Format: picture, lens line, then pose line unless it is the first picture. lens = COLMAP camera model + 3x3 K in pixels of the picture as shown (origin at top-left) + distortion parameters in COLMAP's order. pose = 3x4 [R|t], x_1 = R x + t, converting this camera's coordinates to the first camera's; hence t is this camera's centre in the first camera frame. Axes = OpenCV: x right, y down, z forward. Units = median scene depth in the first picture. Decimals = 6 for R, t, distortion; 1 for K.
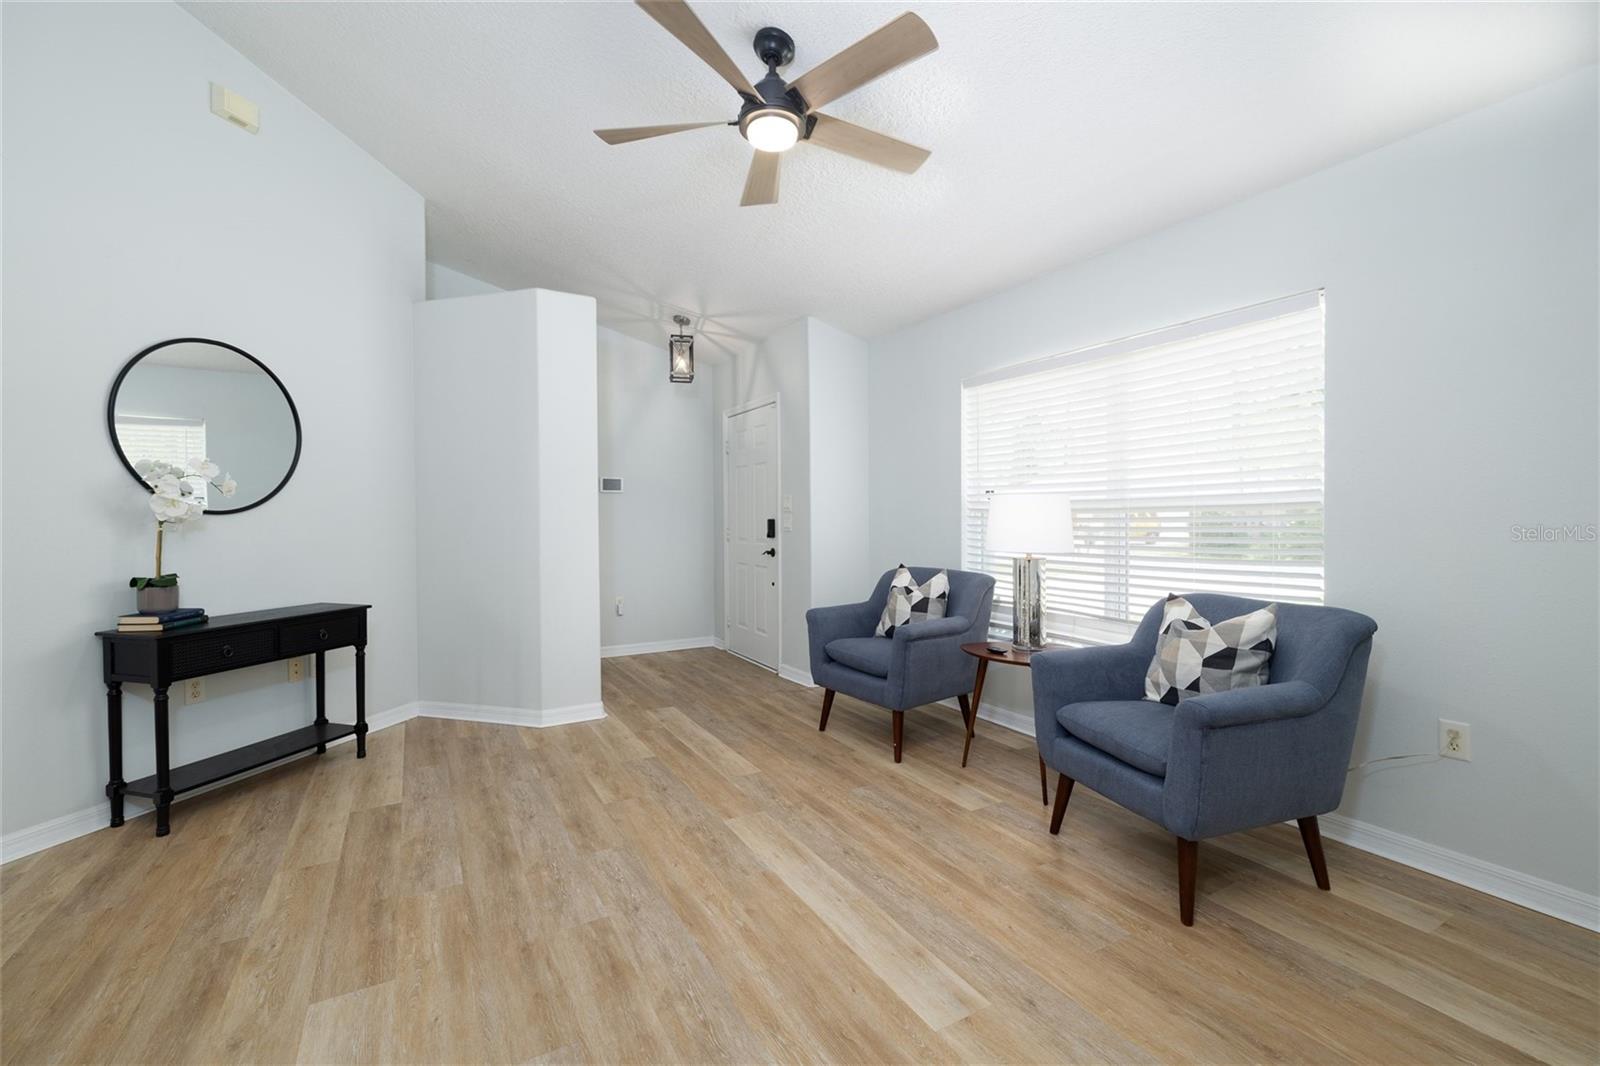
lens RADIAL K [[683.5, 0, 802.9], [0, 683.5, 535.7], [0, 0, 1]] dist [0.004655, 0.001824]
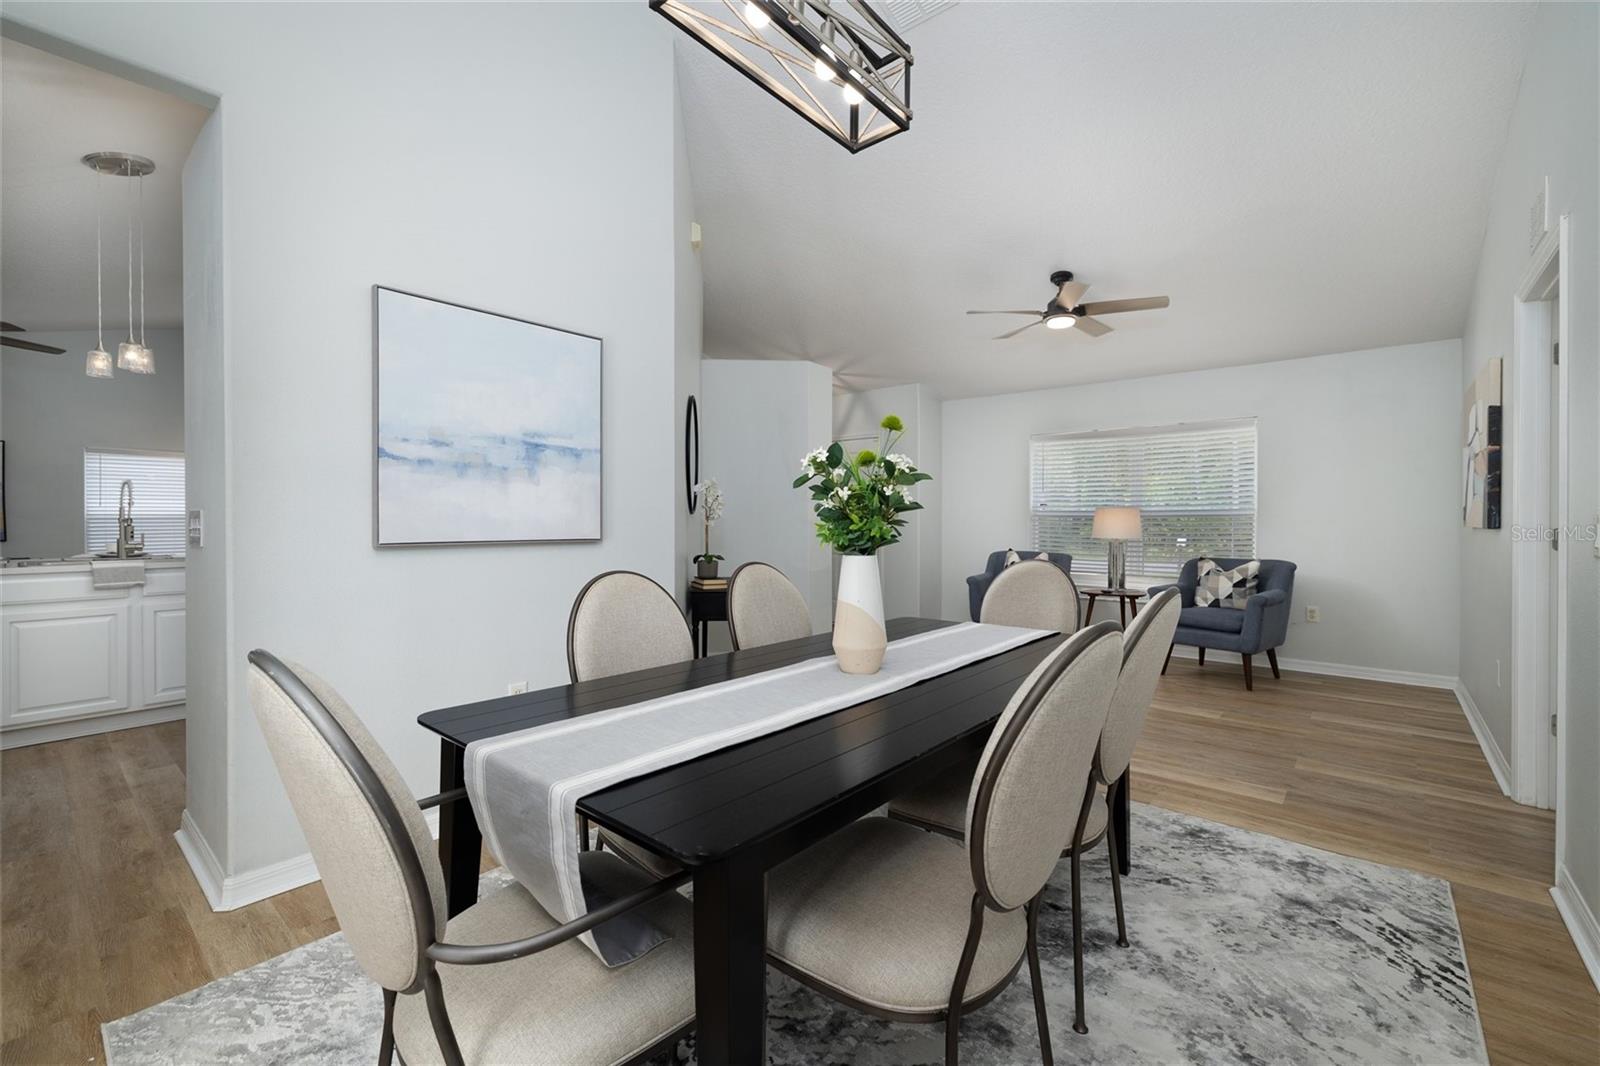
lens RADIAL K [[683.5, 0, 793.3], [0, 683.5, 528.3], [0, 0, 1]] dist [0.004655, 0.001824]
pose [[0.937025, 0.002300, 0.349254, -1.528921], [0.004106, 0.999837, -0.017601, 0.032672], [-0.349237, 0.017927, 0.936863, -0.585354]]
